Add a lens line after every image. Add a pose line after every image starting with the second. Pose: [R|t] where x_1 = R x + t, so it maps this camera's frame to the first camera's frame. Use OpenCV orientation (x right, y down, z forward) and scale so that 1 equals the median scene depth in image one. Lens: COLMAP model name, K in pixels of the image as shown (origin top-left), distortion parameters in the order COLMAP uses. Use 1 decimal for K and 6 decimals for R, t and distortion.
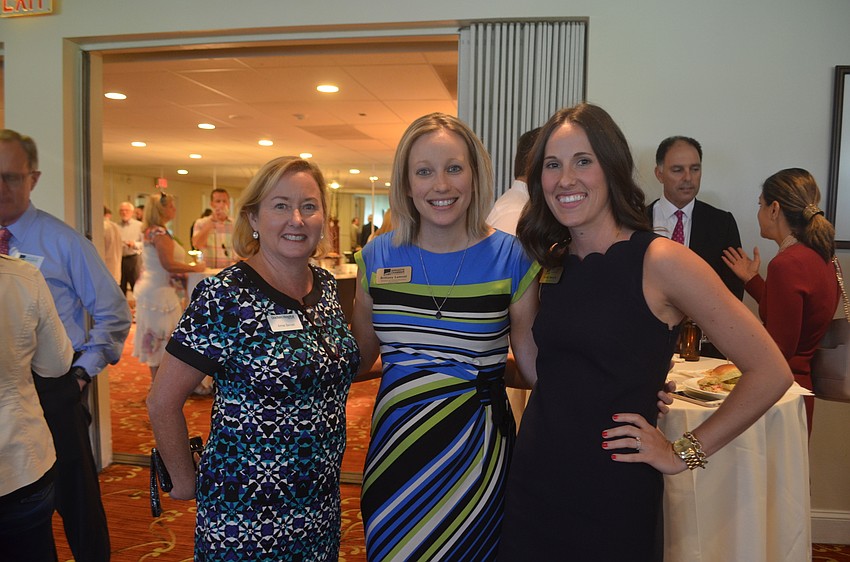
lens RADIAL K [[635.9, 0, 402.3], [0, 635.9, 265.8], [0, 0, 1]] dist [-0.106114, 0.009421]
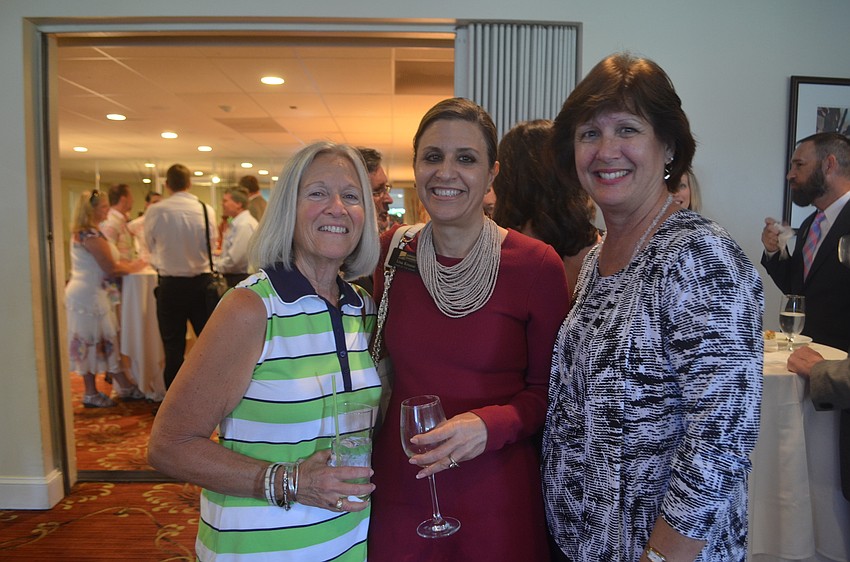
lens RADIAL K [[635.9, 0, 402.3], [0, 635.9, 265.8], [0, 0, 1]] dist [-0.106114, 0.009421]
pose [[0.977922, -0.029356, 0.206896, -0.202372], [0.027232, 0.999543, 0.013105, -0.002207], [-0.207187, -0.007182, 0.978275, 0.006886]]
